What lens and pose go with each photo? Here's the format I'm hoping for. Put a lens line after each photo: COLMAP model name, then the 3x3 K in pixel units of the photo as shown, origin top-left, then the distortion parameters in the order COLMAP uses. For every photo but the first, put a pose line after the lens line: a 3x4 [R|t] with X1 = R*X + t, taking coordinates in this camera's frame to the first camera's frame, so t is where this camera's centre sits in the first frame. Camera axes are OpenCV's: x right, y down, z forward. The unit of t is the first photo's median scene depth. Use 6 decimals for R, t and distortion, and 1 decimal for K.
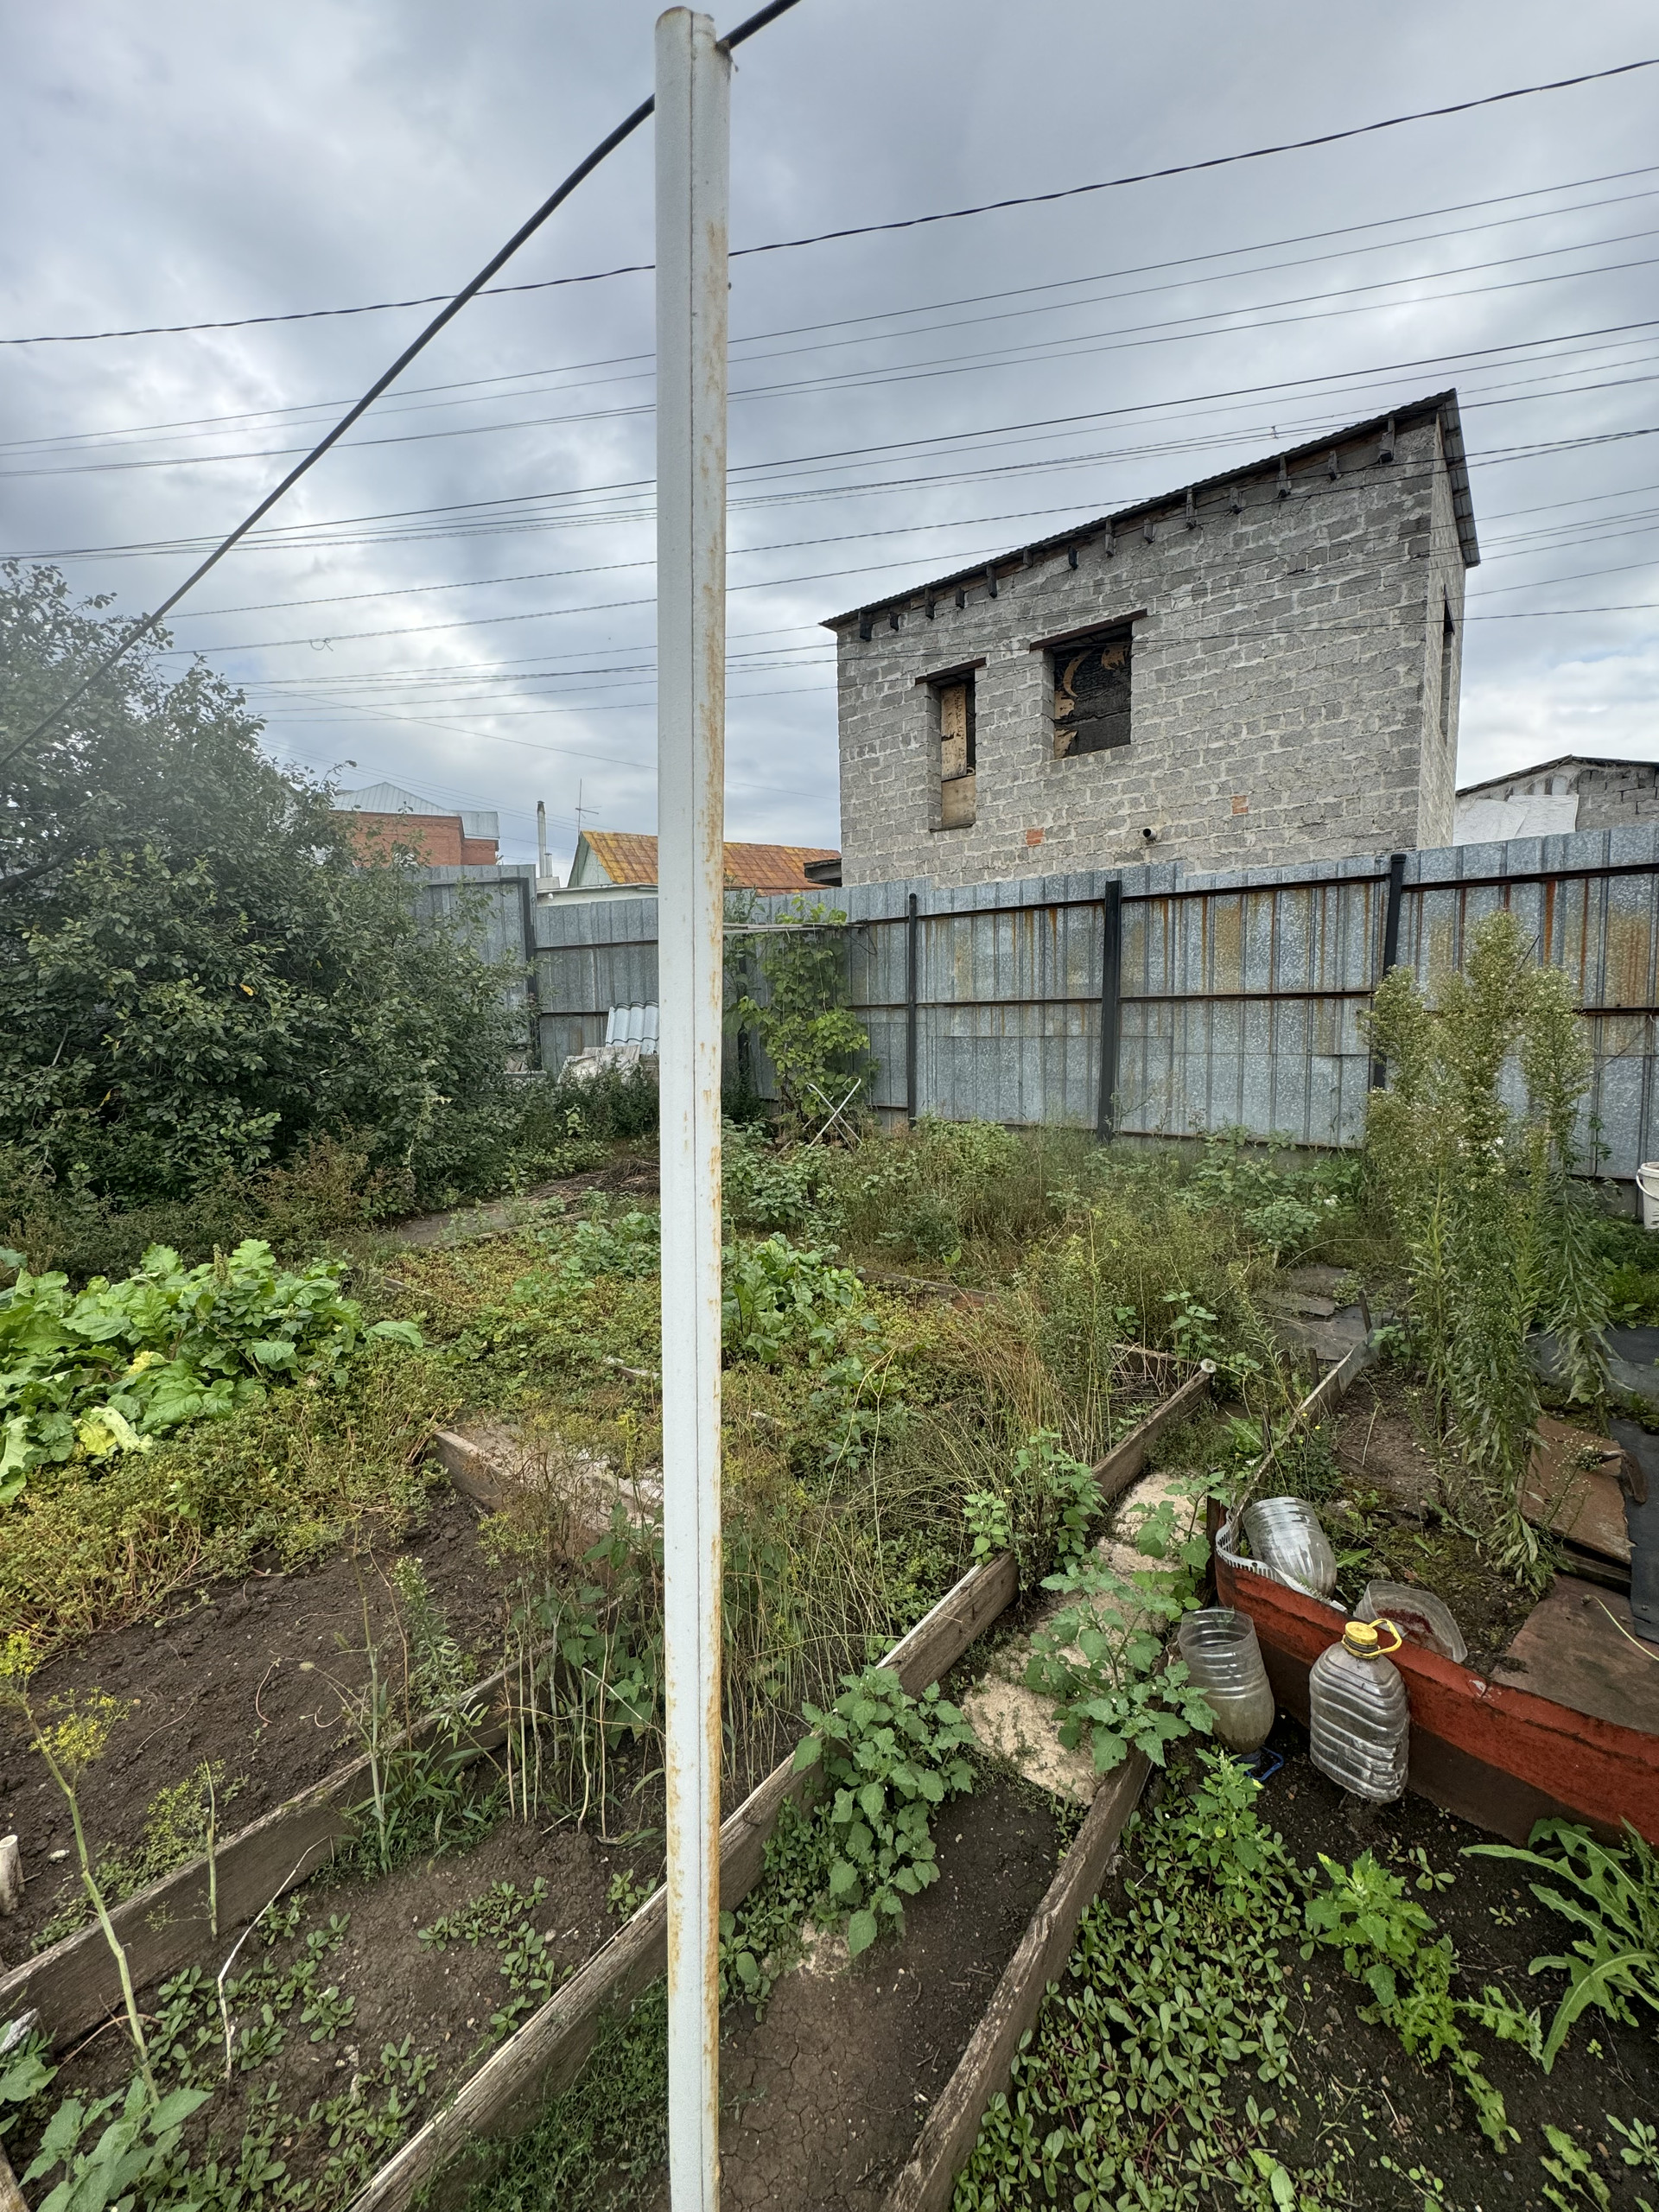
lens RADIAL K [[882.3, 0, 831.4], [0, 882.3, 1103.5], [0, 0, 1]] dist [-0.001578, 0.000329]
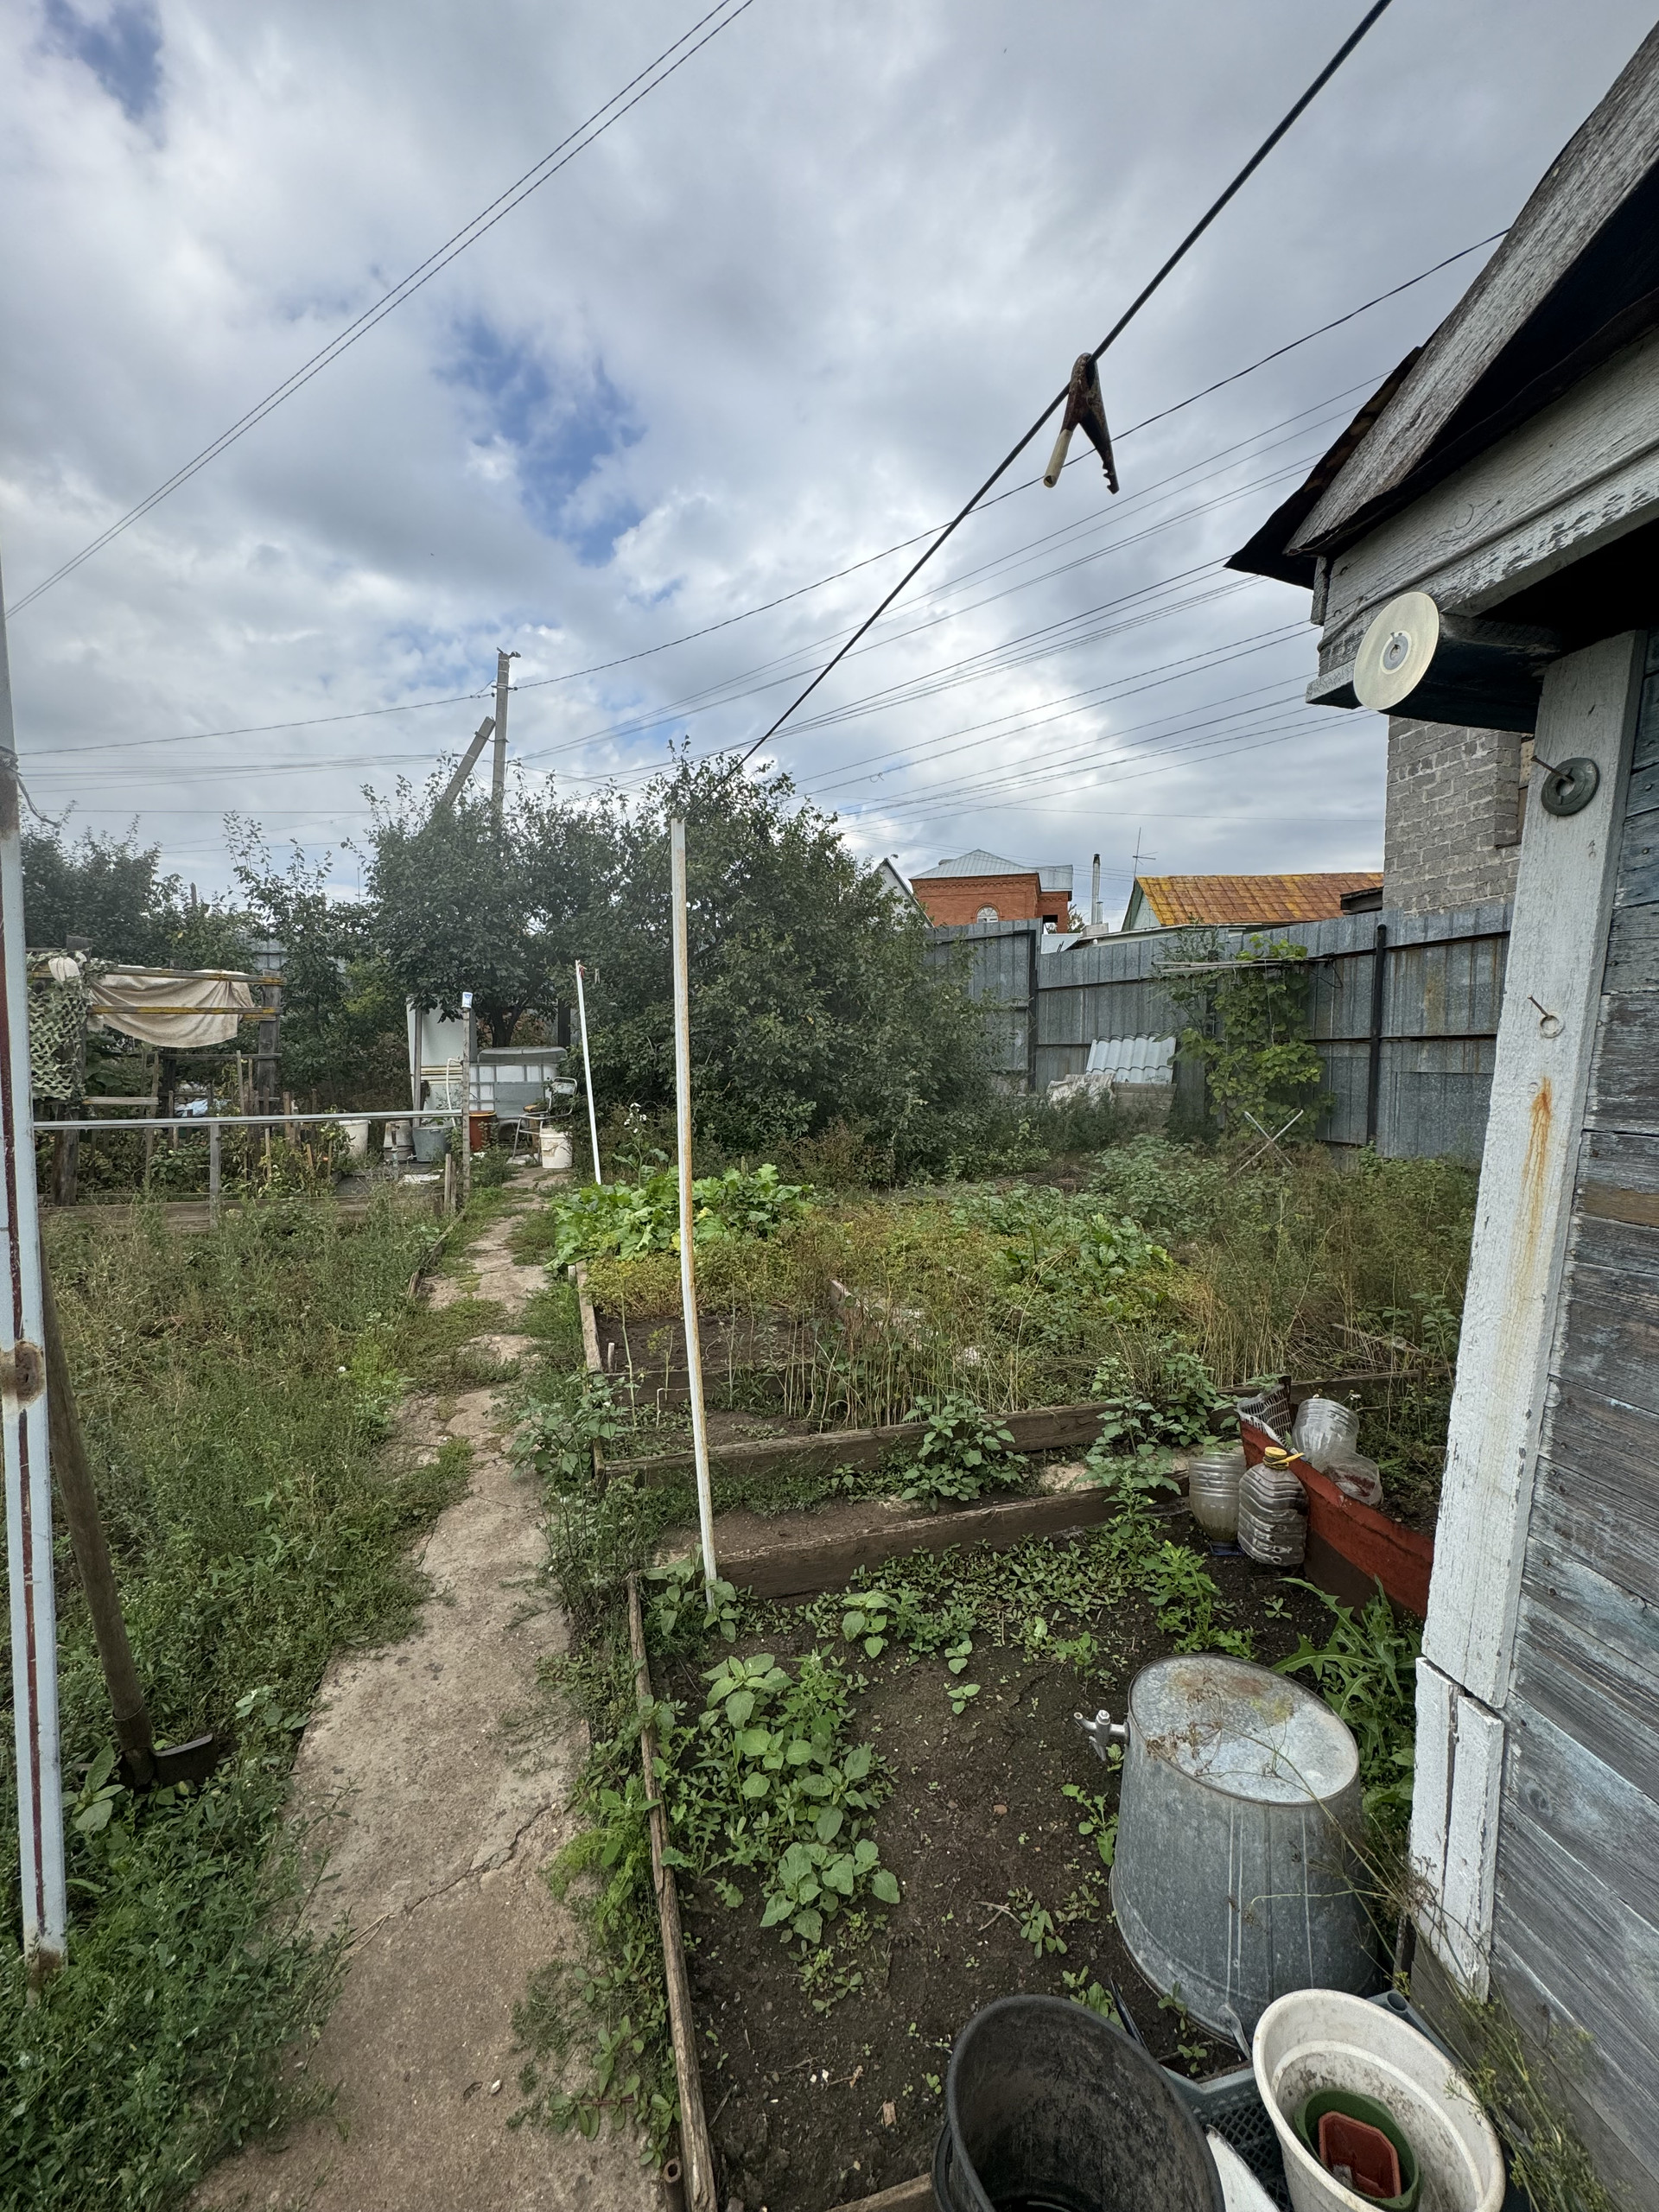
lens RADIAL K [[883.3, 0, 832.0], [0, 883.3, 1103.2], [0, 0, 1]] dist [-0.001505, 0.000315]
pose [[0.810527, 0.054873, -0.583125, 0.176069], [-0.083158, 0.996297, -0.021835, 0.029068], [0.579767, 0.066190, 0.812089, -0.126340]]
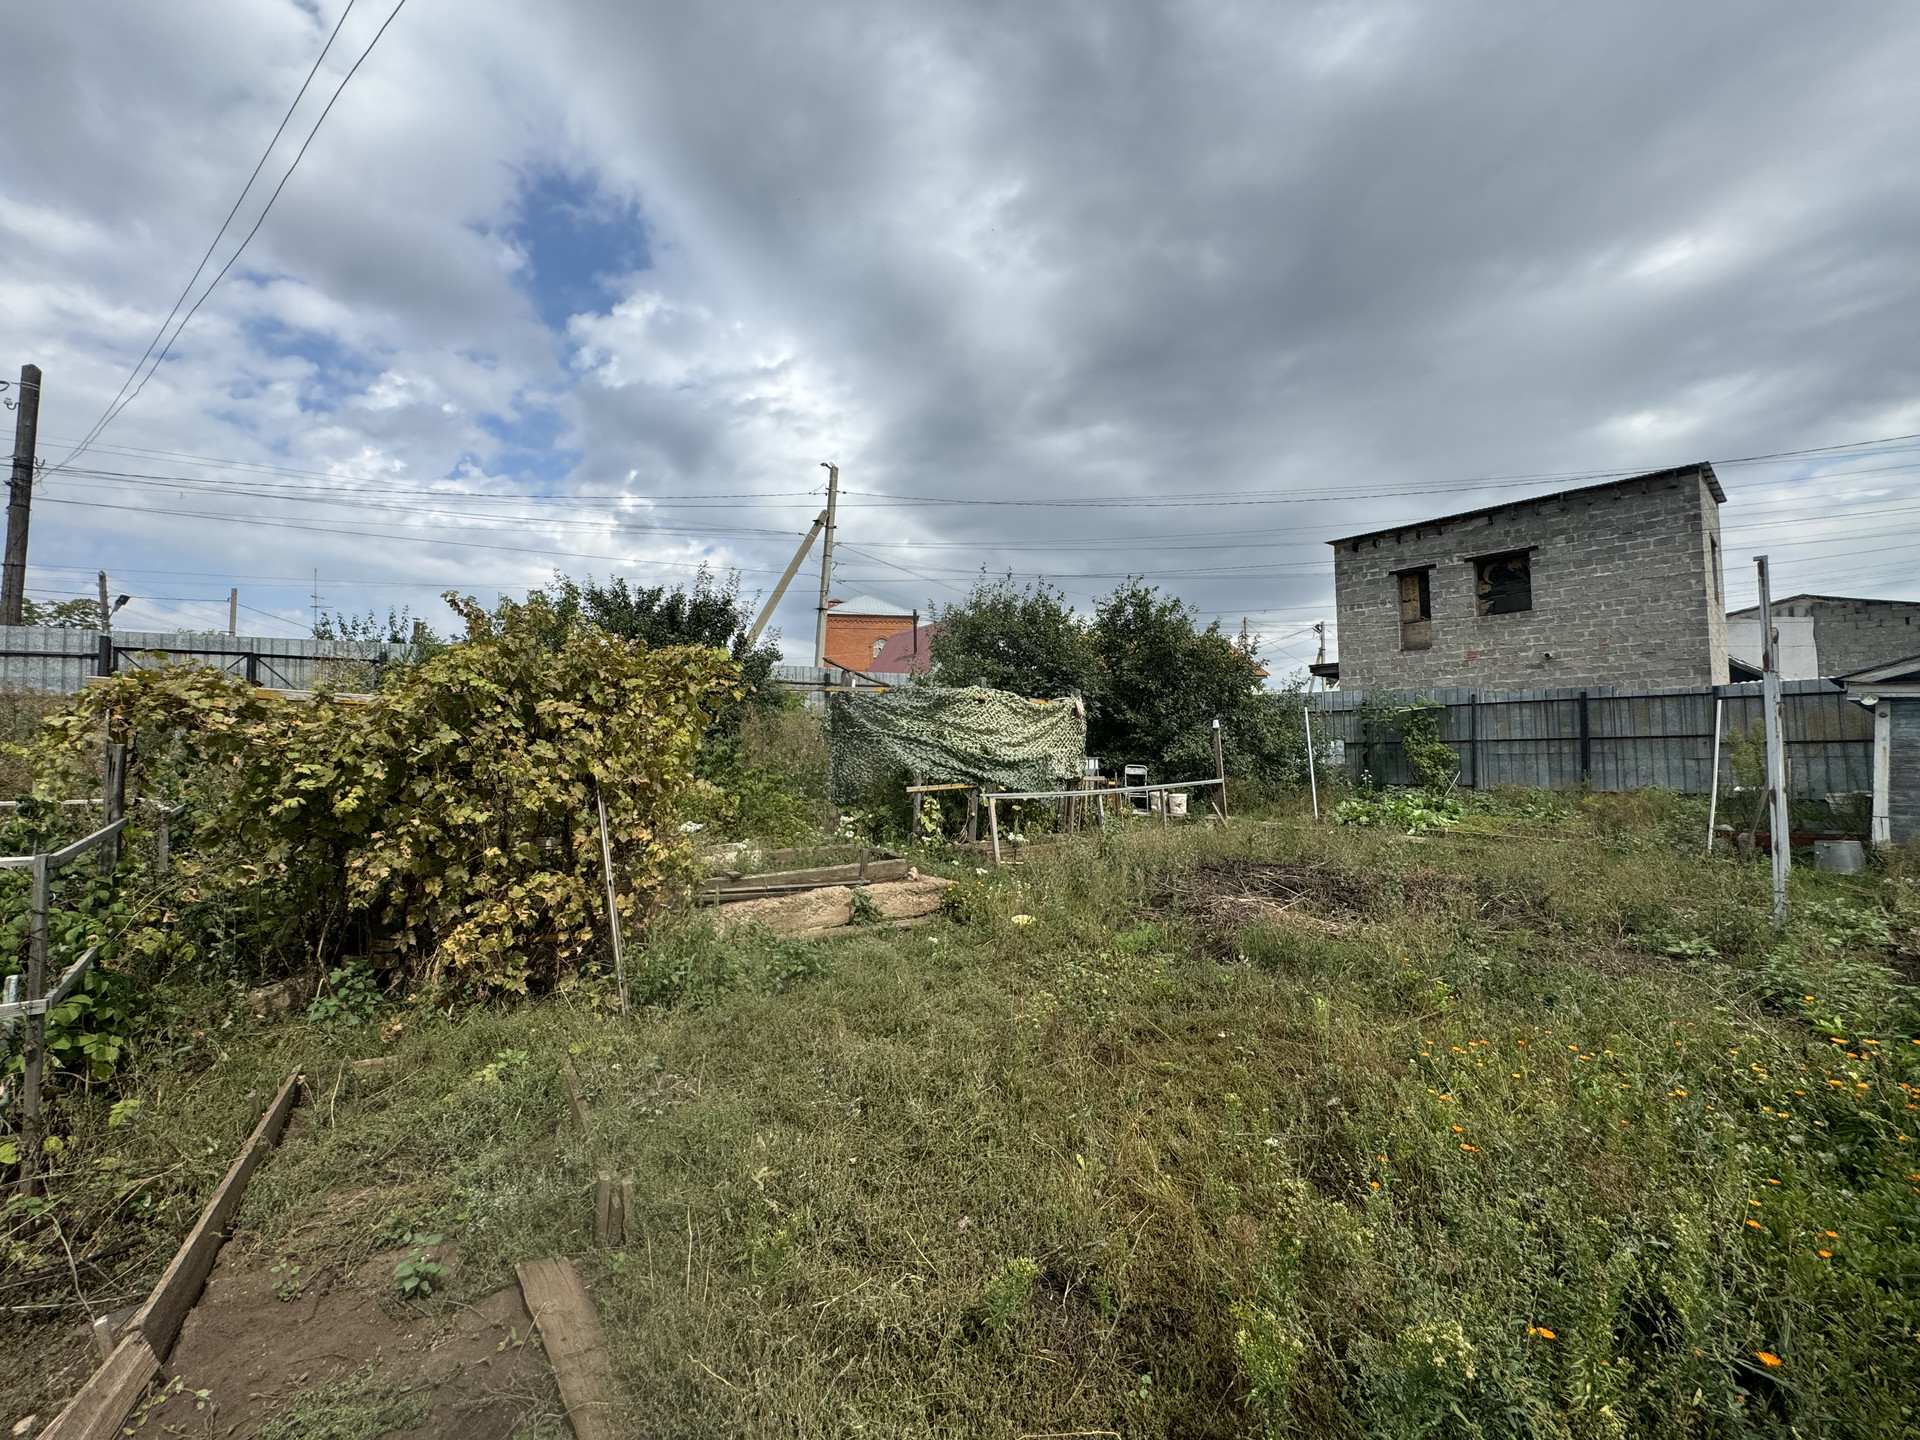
lens RADIAL K [[766.7, 0, 960.0], [0, 766.7, 720.0], [0, 0, 1]] dist [-0.001505, 0.000315]
pose [[0.984342, -0.000374, -0.176269, -0.890565], [-0.025972, 0.988775, -0.147136, 0.167547], [0.174346, 0.149410, 0.973283, -1.220244]]
